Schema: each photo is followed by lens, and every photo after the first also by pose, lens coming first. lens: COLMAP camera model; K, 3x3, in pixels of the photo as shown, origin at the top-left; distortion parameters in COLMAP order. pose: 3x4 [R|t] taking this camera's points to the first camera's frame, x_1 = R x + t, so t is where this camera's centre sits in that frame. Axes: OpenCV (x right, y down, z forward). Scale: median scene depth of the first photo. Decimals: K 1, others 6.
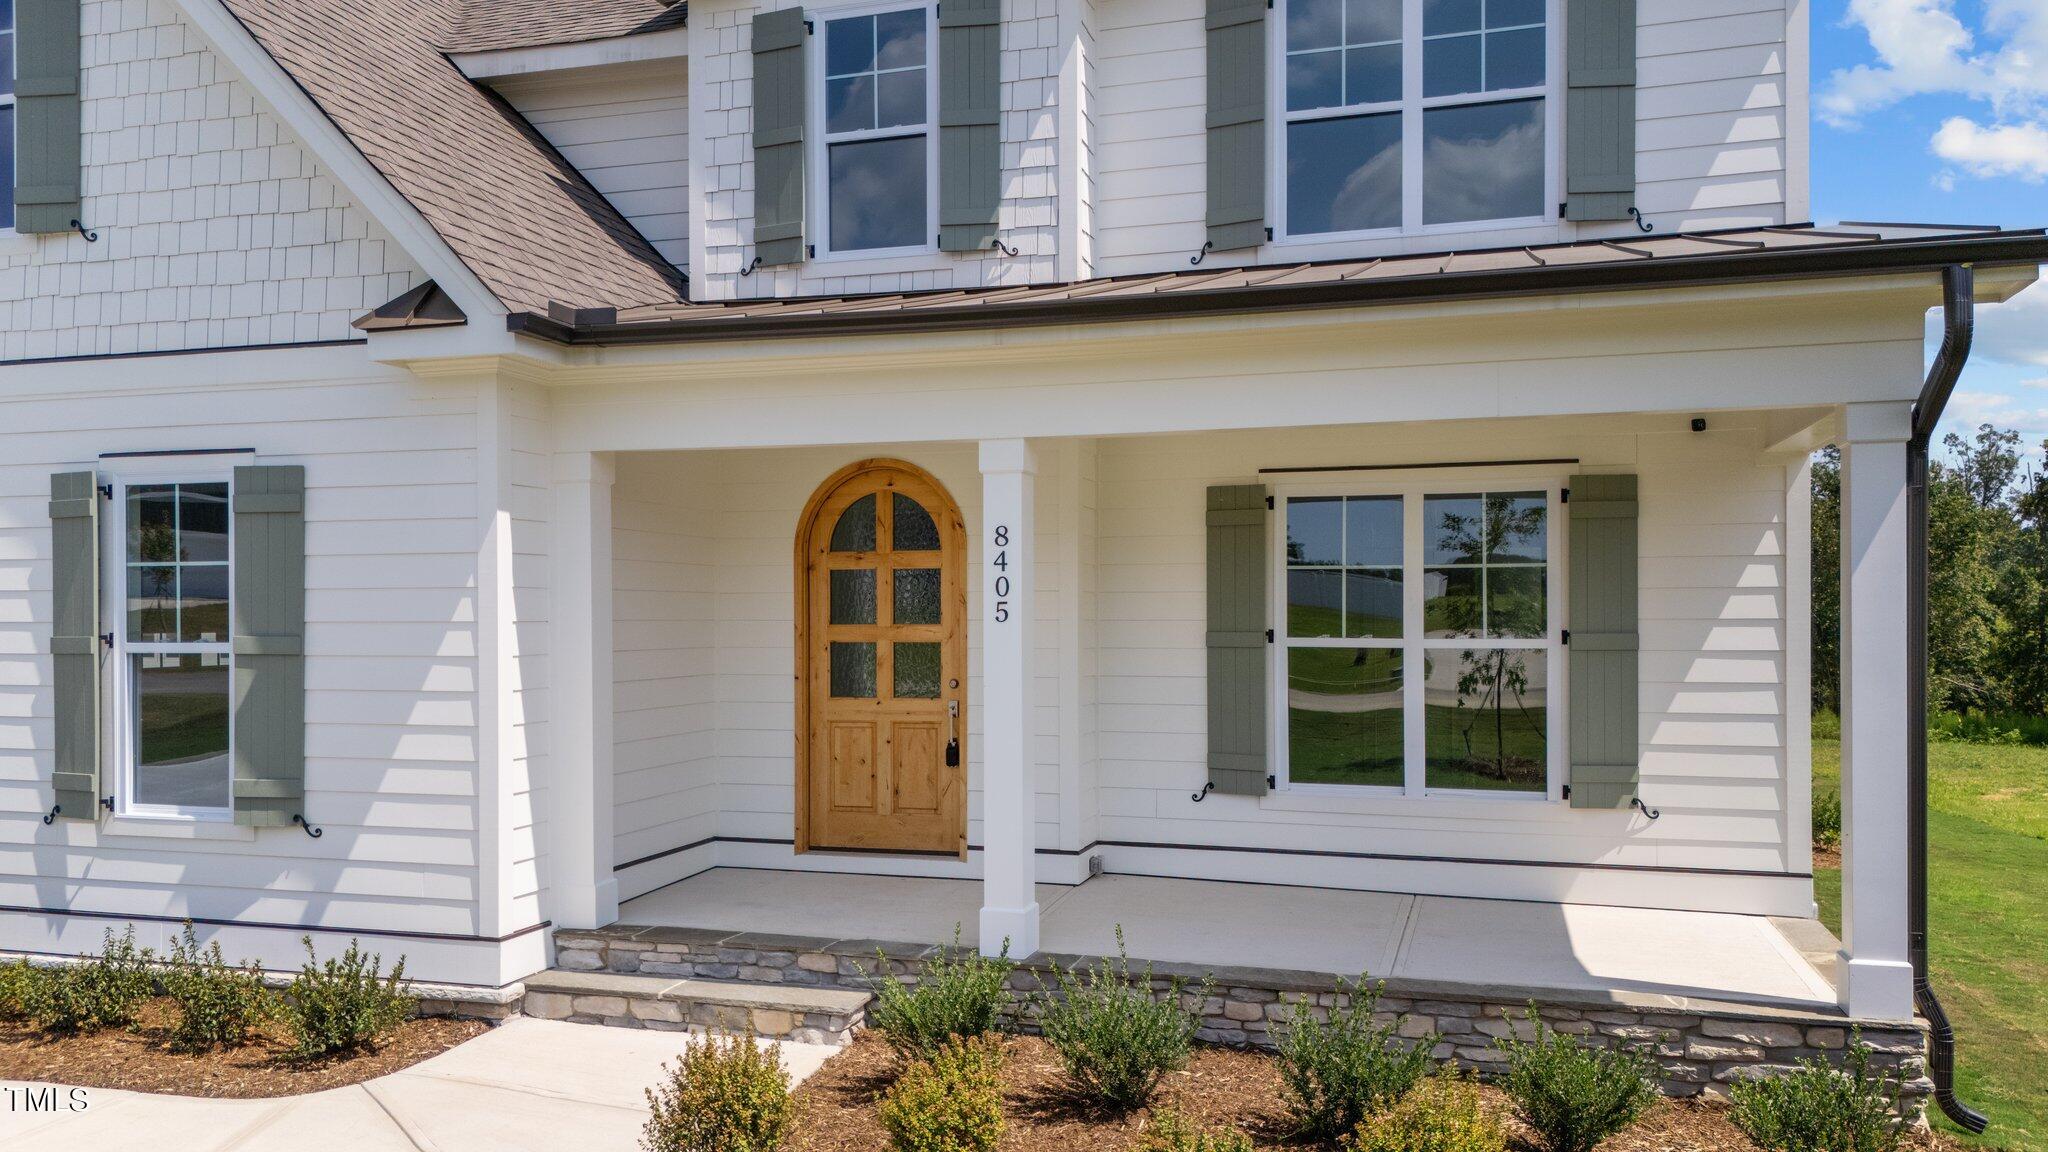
lens RADIAL K [[1534.9, 0, 1030.1], [0, 1534.9, 624.6], [0, 0, 1]] dist [0.069402, -0.074380]
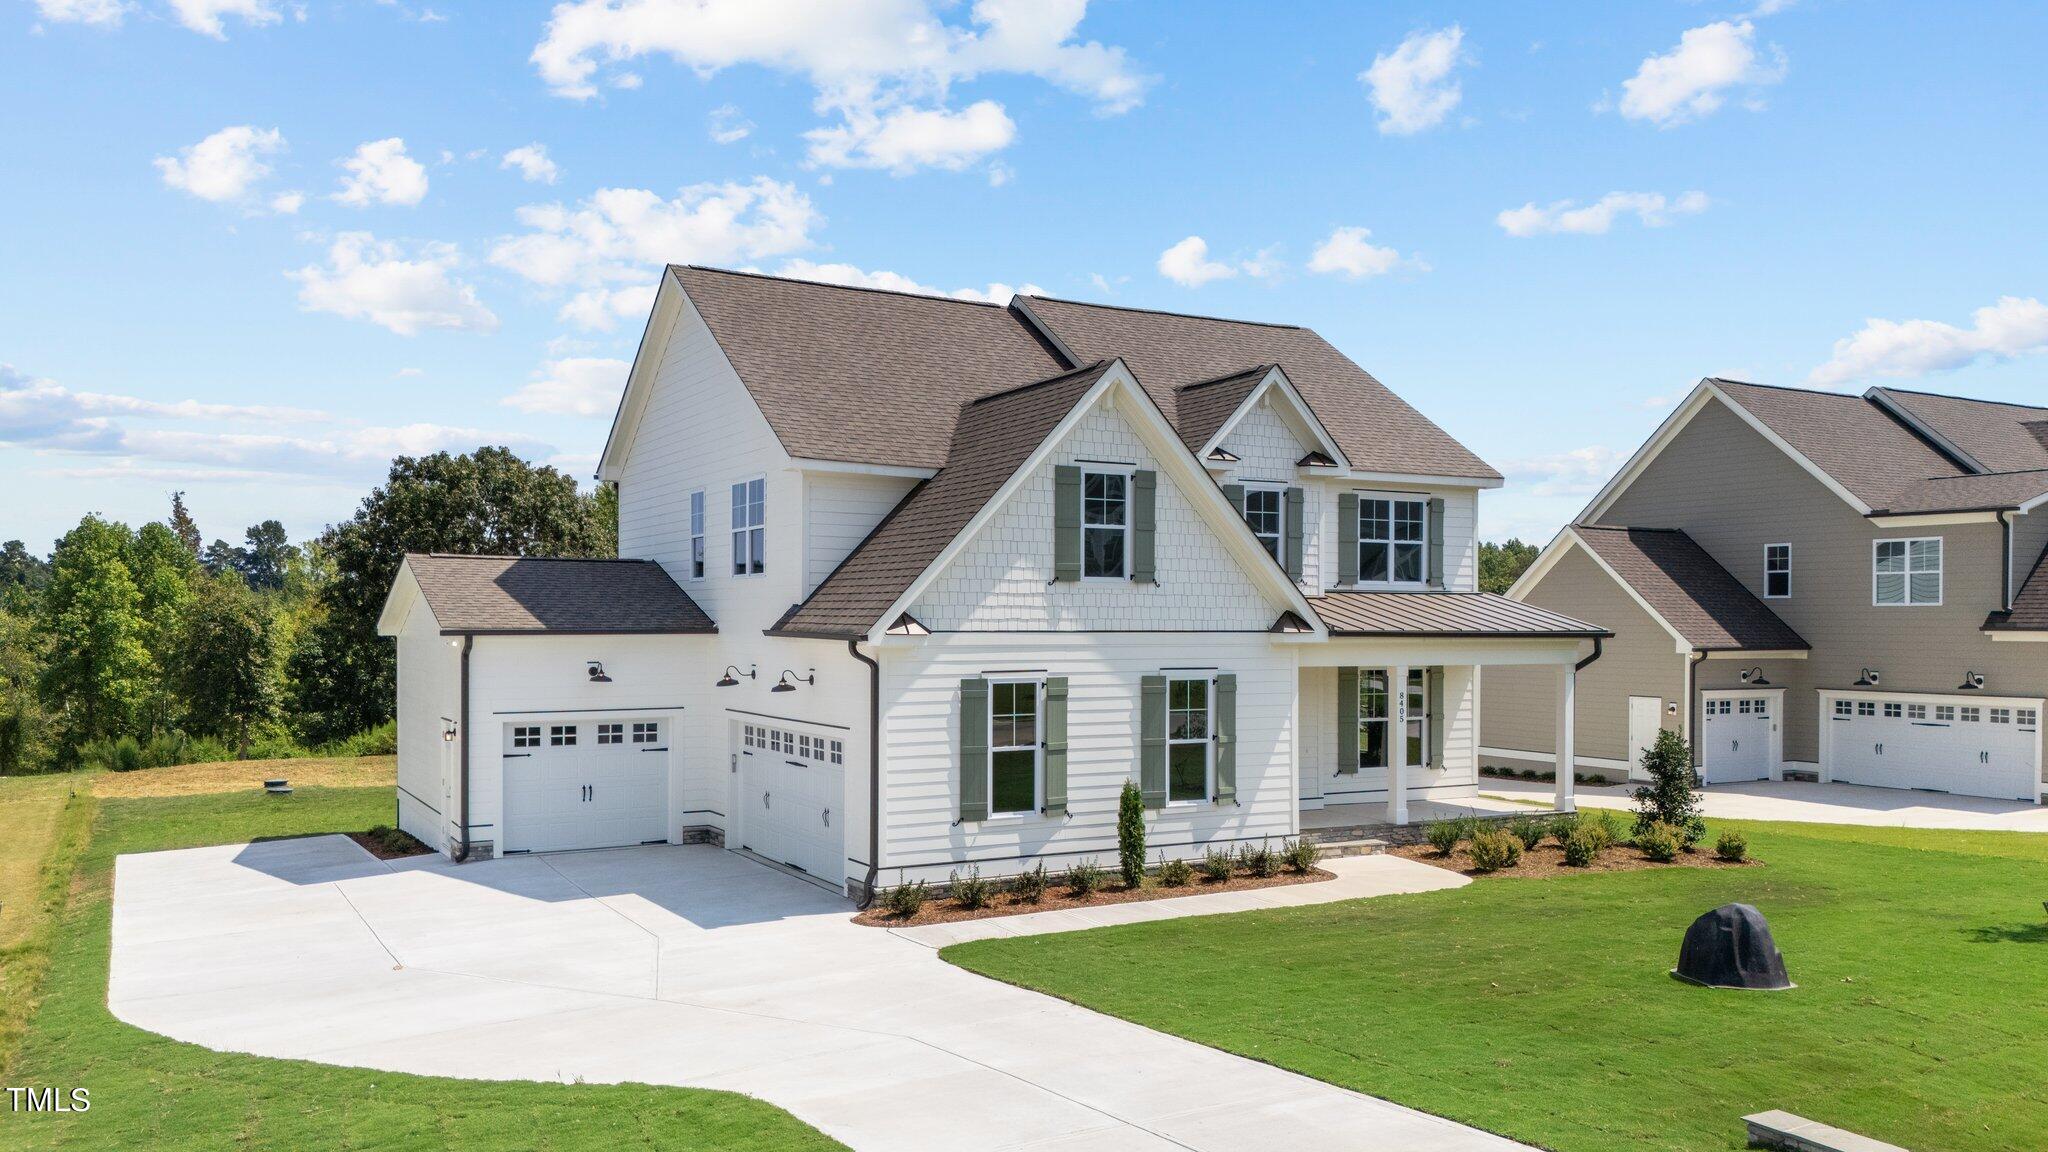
lens RADIAL K [[1534.9, 0, 1030.1], [0, 1534.9, 624.6], [0, 0, 1]] dist [0.069402, -0.074380]
pose [[0.694950, 0.003102, 0.719052, -2.578077], [0.001417, 0.999983, -0.005684, -0.167233], [-0.719057, 0.004969, 0.694934, -0.627837]]
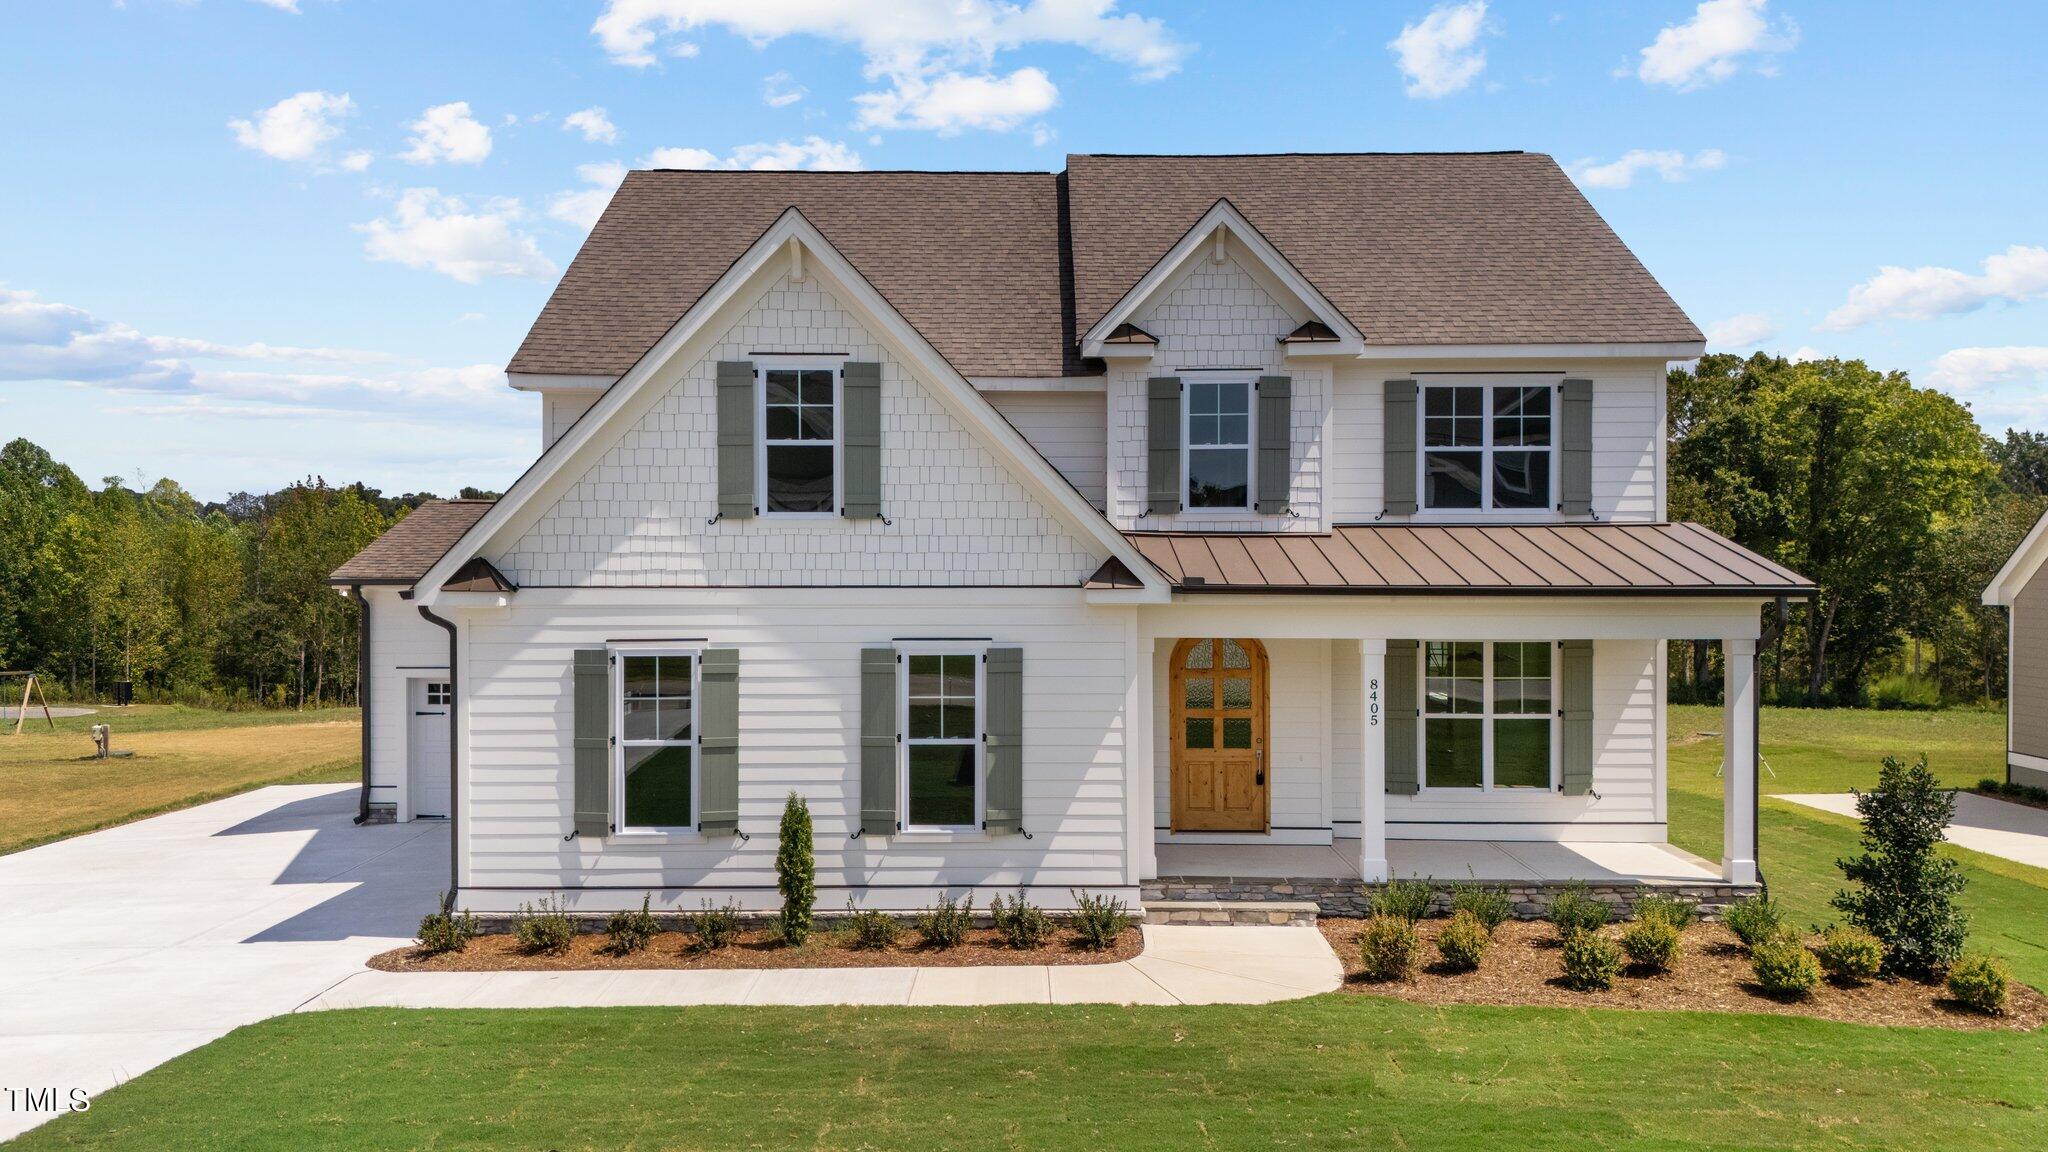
lens RADIAL K [[1522.2, 0, 1024.0], [0, 1522.2, 576.0], [0, 0, 1]] dist [0.045944, -0.009205]
pose [[0.958922, -0.001716, 0.283666, -0.954437], [0.001261, 0.999998, 0.001785, -0.186170], [-0.283668, -0.001354, 0.958922, -0.786502]]
